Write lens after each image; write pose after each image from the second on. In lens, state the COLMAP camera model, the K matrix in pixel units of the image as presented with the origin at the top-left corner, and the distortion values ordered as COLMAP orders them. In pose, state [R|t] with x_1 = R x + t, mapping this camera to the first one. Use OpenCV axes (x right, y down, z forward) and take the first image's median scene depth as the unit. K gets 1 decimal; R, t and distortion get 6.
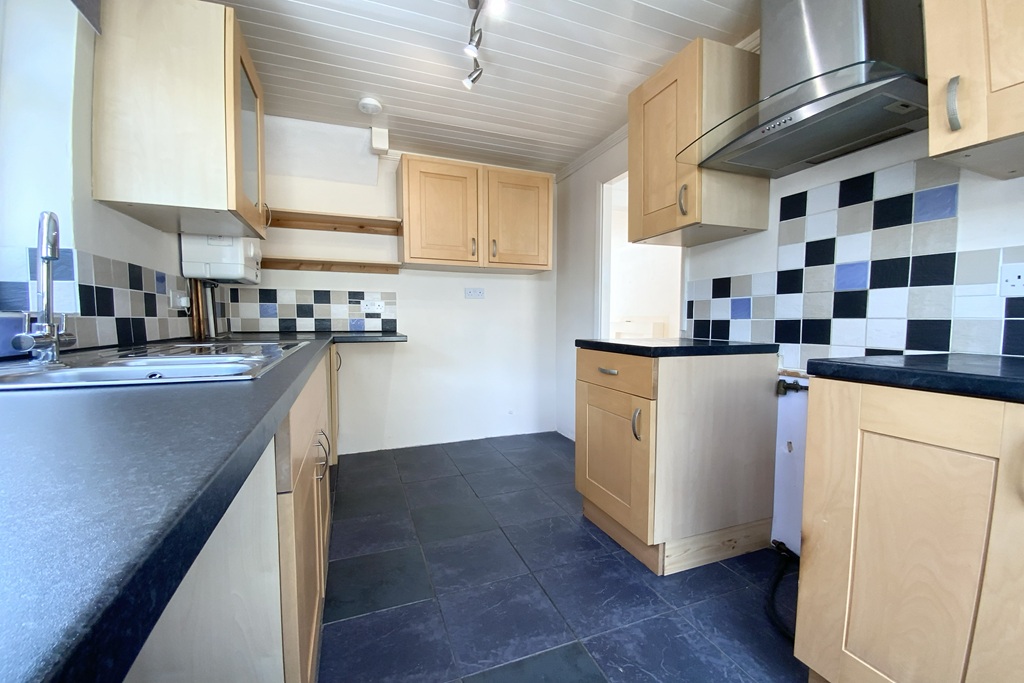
lens RADIAL K [[413.0, 0, 512.1], [0, 413.0, 340.2], [0, 0, 1]] dist [0.002270, -0.008849]
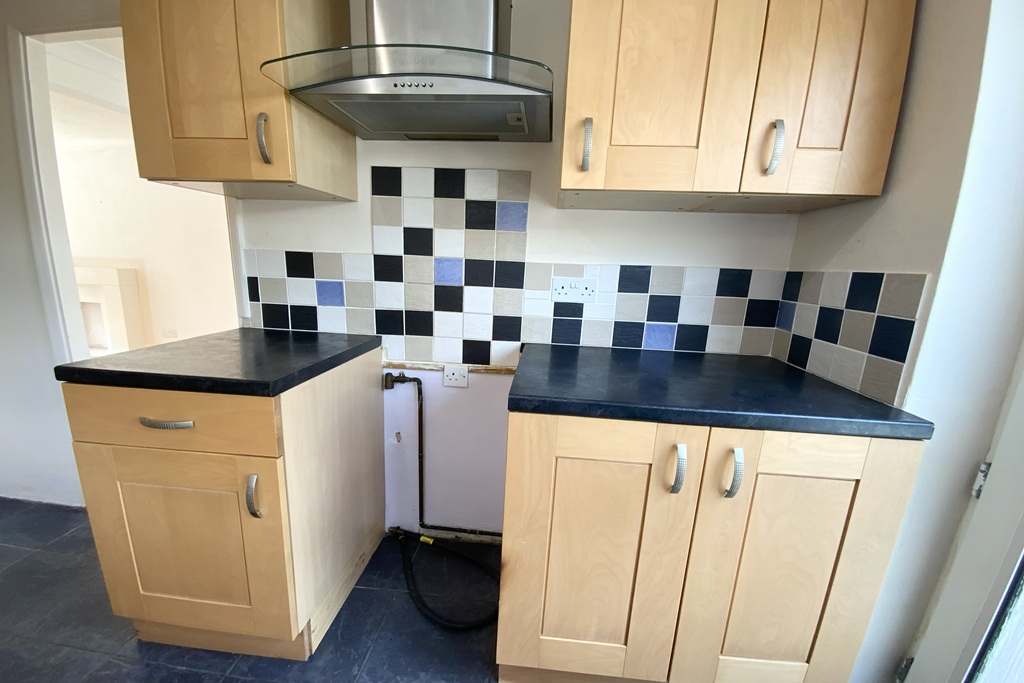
lens RADIAL K [[413.0, 0, 528.3], [0, 413.0, 363.8], [0, 0, 1]] dist [0.002270, -0.008849]
pose [[0.429220, -0.185711, 0.883902, -0.045502], [0.006673, 0.979259, 0.202505, -0.127548], [-0.903175, -0.081021, 0.421556, 0.342600]]
